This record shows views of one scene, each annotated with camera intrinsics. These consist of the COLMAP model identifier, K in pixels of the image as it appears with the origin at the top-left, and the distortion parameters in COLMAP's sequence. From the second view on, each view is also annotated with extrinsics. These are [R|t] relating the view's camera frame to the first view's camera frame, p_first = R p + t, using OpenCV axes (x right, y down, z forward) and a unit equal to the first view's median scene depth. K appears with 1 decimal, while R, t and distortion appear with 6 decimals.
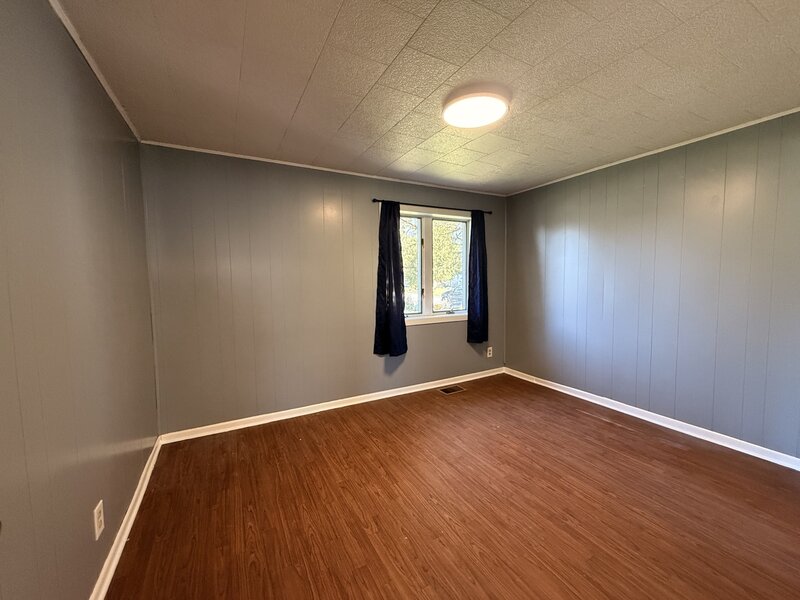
lens RADIAL K [[319.5, 0, 394.9], [0, 319.5, 298.4], [0, 0, 1]] dist [-0.000867, 0.000389]
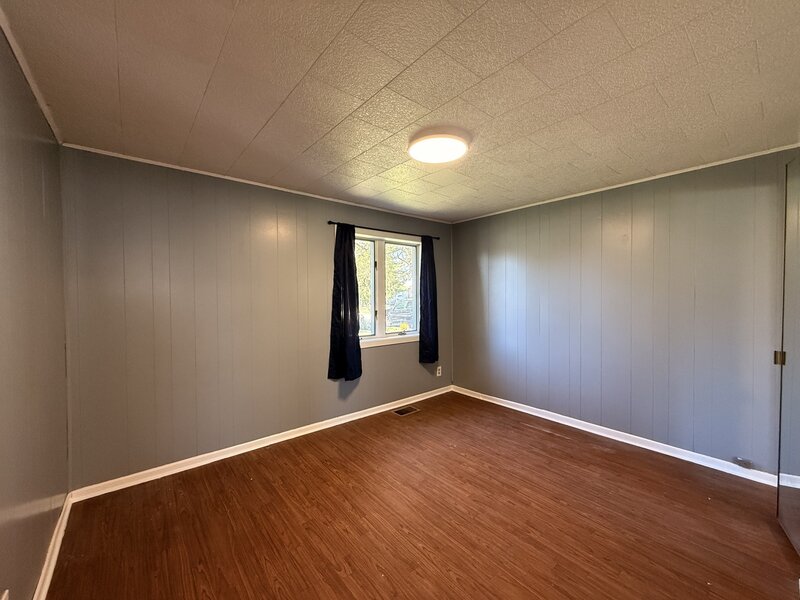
lens RADIAL K [[319.5, 0, 395.0], [0, 319.5, 298.8], [0, 0, 1]] dist [-0.000867, 0.000389]
pose [[0.980779, 0.003528, 0.195091, -0.081087], [0.006695, 0.998639, -0.051717, -0.023766], [-0.195008, 0.052029, 0.979421, 0.001443]]
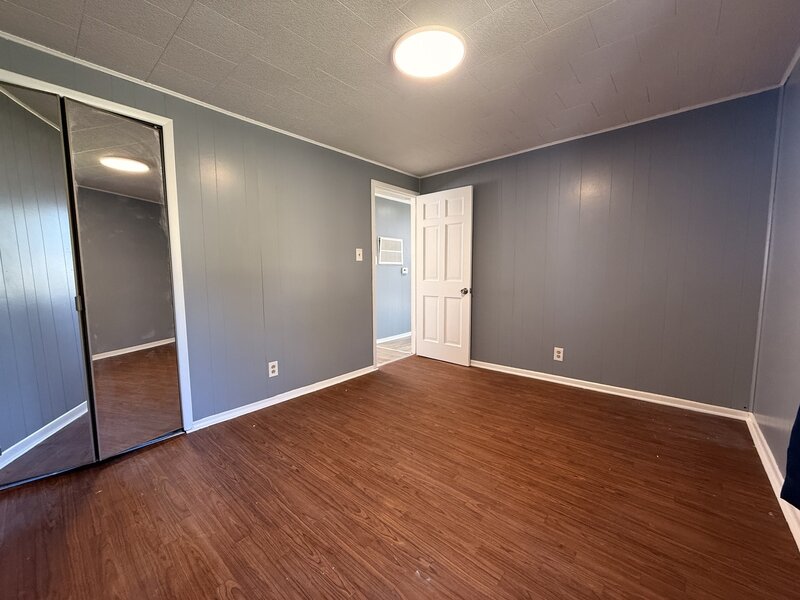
lens RADIAL K [[319.5, 0, 398.1], [0, 319.5, 298.9], [0, 0, 1]] dist [-0.000867, 0.000389]
pose [[-0.935375, 0.054505, -0.349431, 0.558236], [0.000323, 0.988184, 0.153275, -0.037279], [0.353656, 0.143257, -0.924340, 1.557557]]
